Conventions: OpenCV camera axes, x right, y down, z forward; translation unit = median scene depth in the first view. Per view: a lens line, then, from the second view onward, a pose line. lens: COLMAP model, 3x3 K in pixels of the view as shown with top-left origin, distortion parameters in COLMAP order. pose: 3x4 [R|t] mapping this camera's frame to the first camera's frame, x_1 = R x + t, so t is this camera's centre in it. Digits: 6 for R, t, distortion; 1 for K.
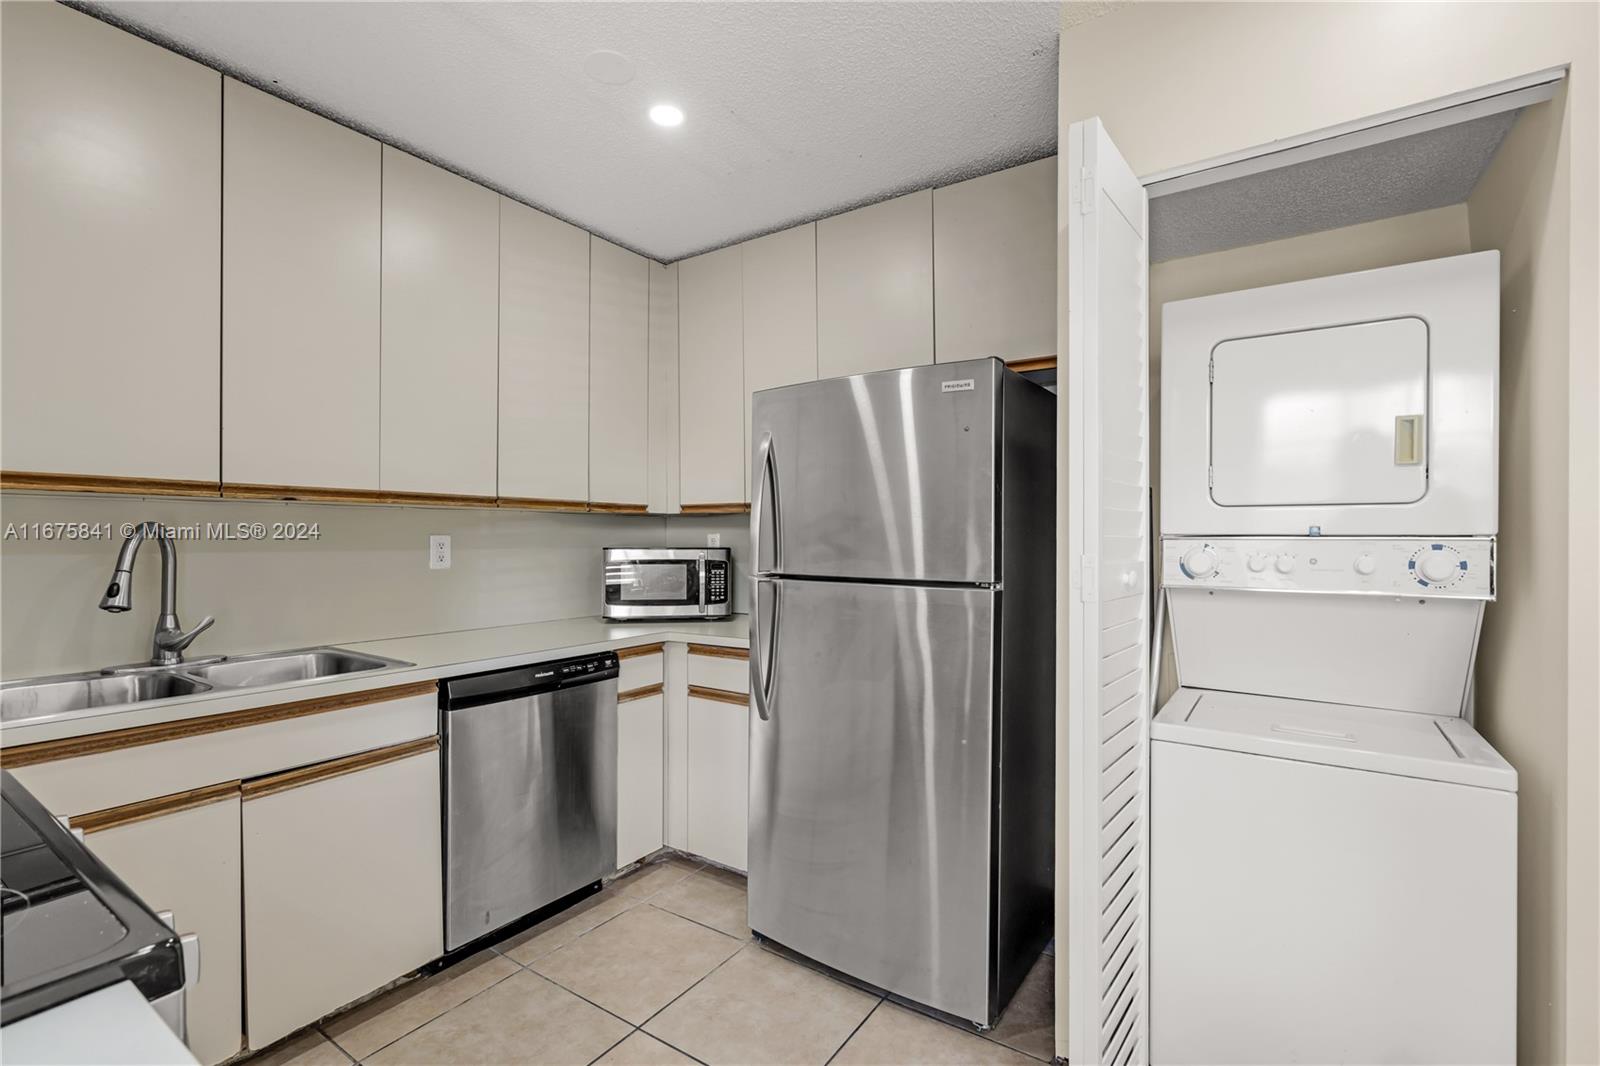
lens RADIAL K [[718.1, 0, 799.9], [0, 718.1, 536.7], [0, 0, 1]] dist [-0.003720, -0.000178]
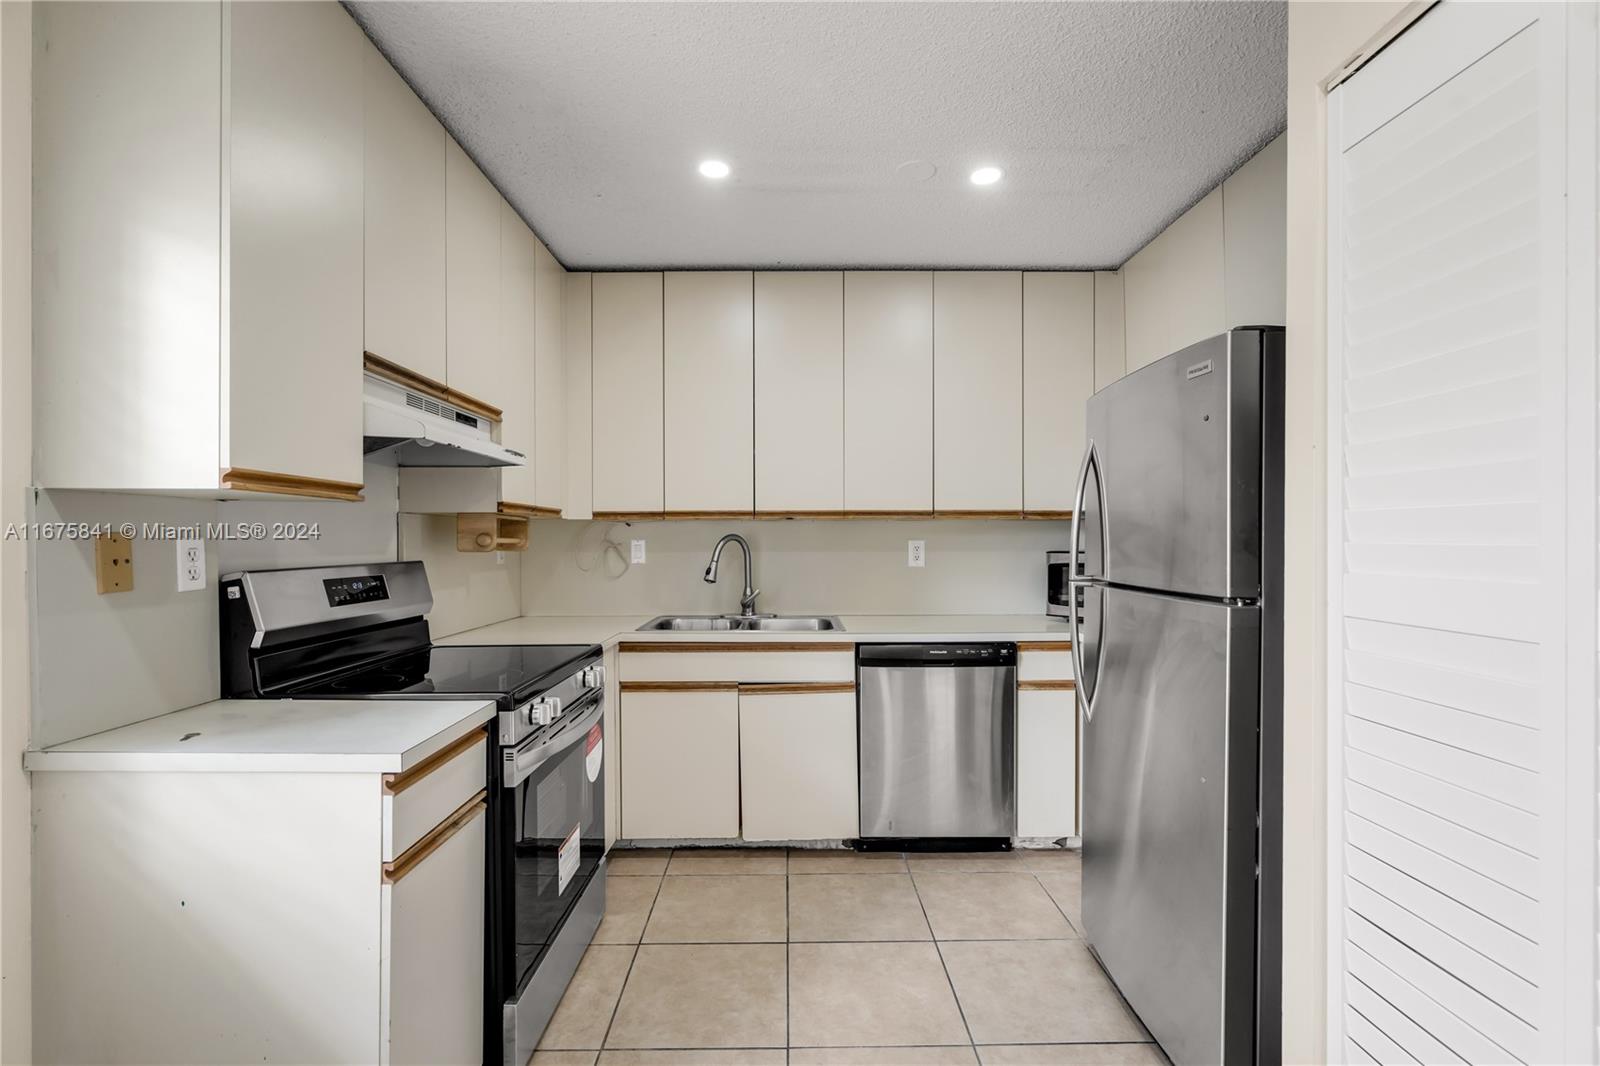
lens RADIAL K [[718.1, 0, 804.5], [0, 718.1, 540.9], [0, 0, 1]] dist [-0.003720, -0.000178]
pose [[0.578183, -0.001511, -0.815906, 0.596622], [0.004510, 0.999989, 0.001345, -0.005017], [0.815895, -0.004458, 0.578184, 0.097108]]
